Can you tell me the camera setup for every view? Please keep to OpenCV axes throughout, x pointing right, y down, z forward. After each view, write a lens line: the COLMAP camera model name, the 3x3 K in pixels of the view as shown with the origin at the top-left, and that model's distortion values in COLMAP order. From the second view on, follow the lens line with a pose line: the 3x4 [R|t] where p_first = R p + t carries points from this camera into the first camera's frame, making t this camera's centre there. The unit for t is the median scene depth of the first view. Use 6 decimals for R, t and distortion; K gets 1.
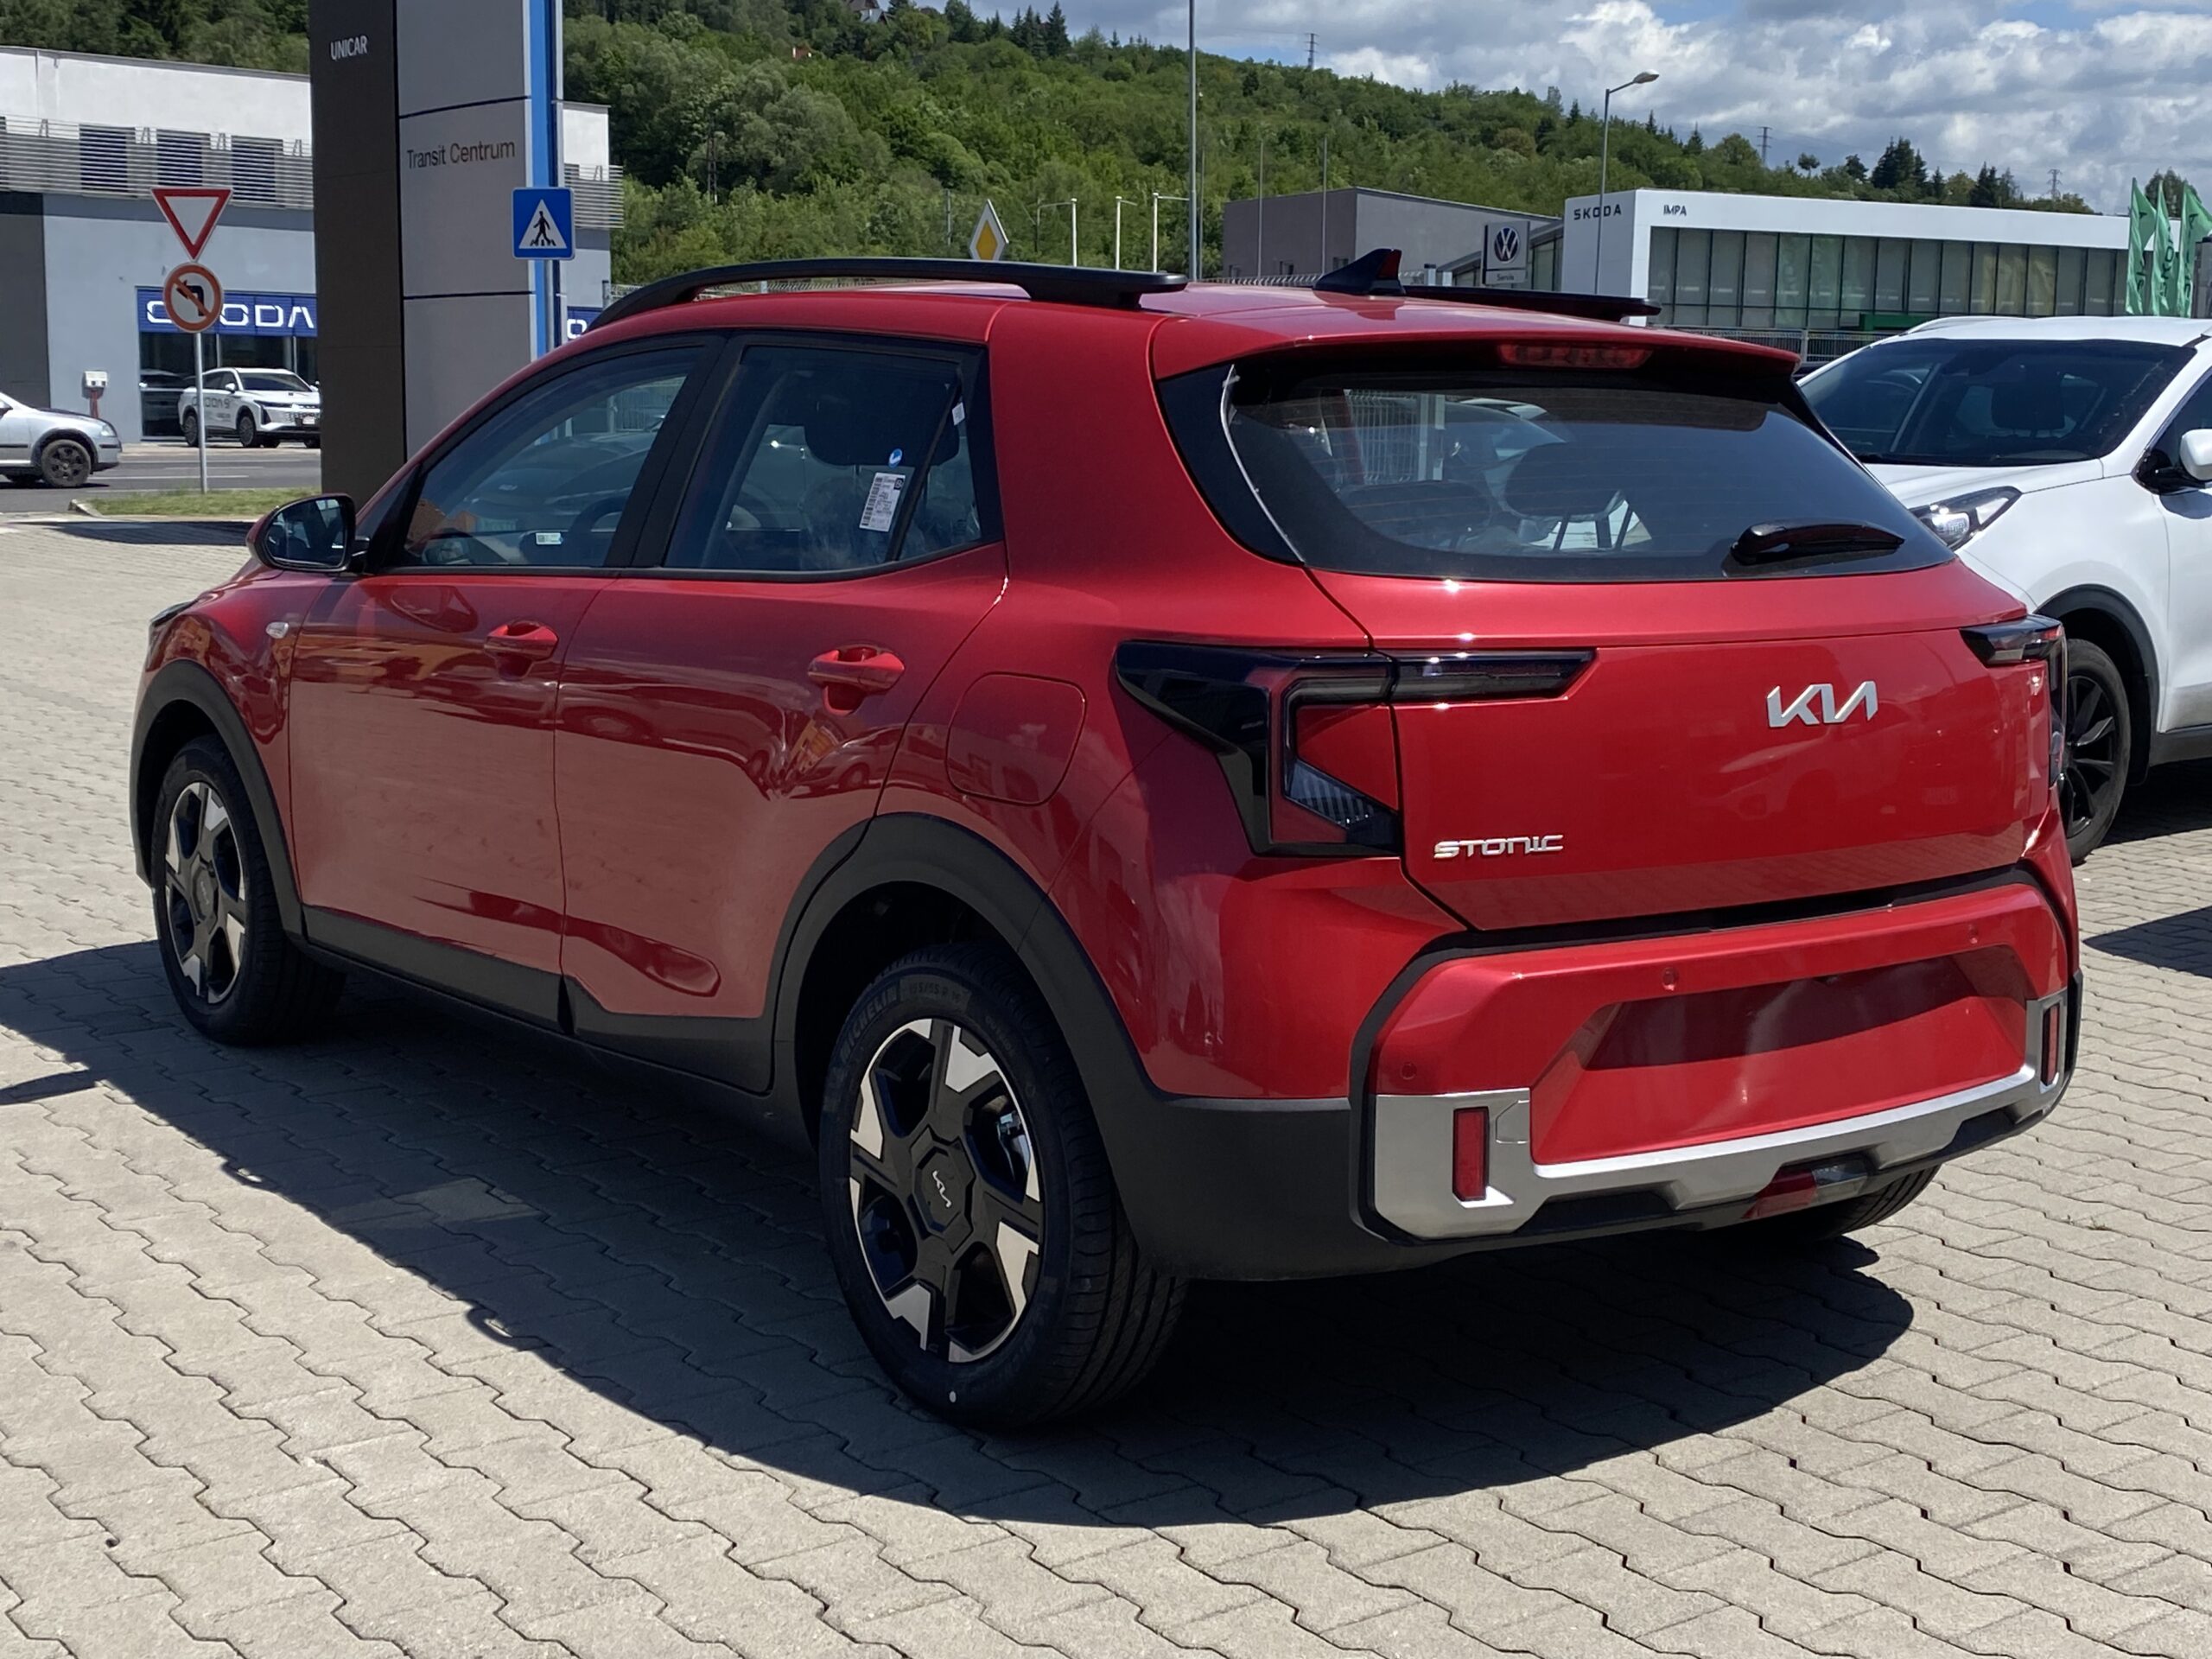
lens RADIAL K [[2749.7, 0, 1105.8], [0, 2749.7, 832.7], [0, 0, 1]] dist [0.025267, 0.000000]
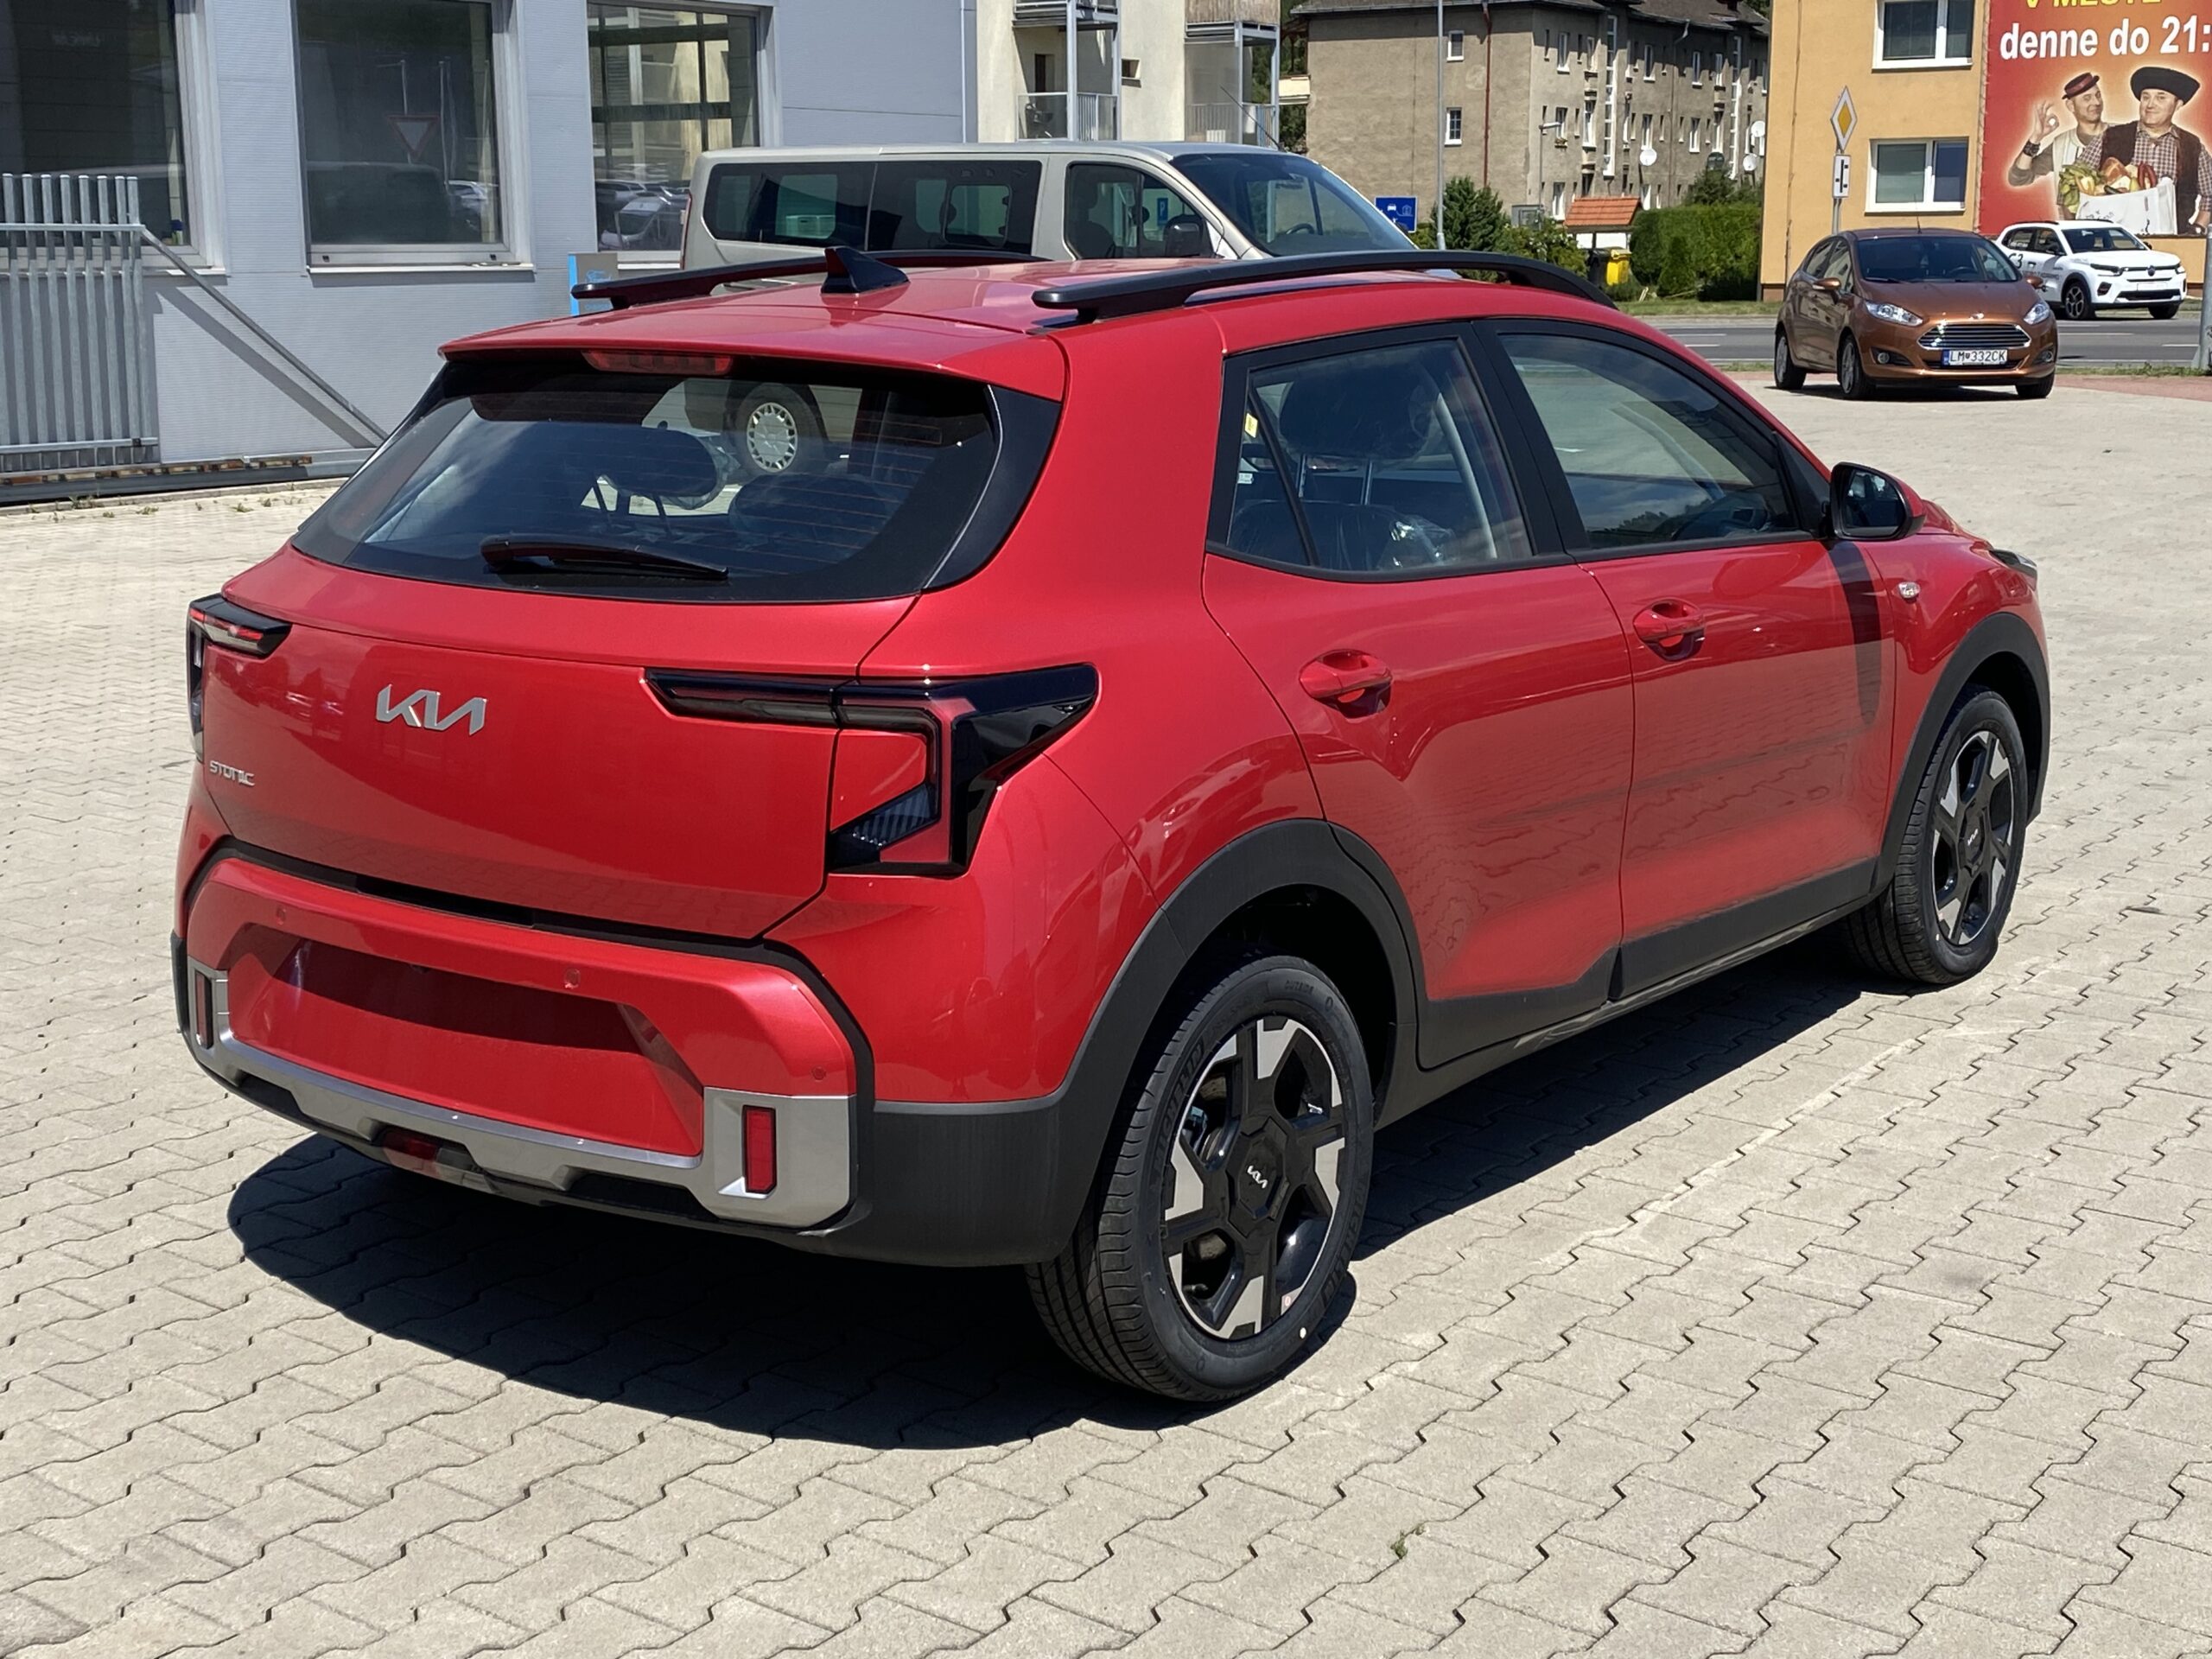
lens RADIAL K [[2914.5, 0, 1105.0], [0, 2914.5, 828.9], [0, 0, 1]] dist [0.041731, 0.000000]
pose [[0.279899, 0.187070, -0.941627, 0.258517], [-0.119462, 0.979995, 0.159183, -0.039185], [0.952568, 0.067933, 0.296648, 0.171653]]
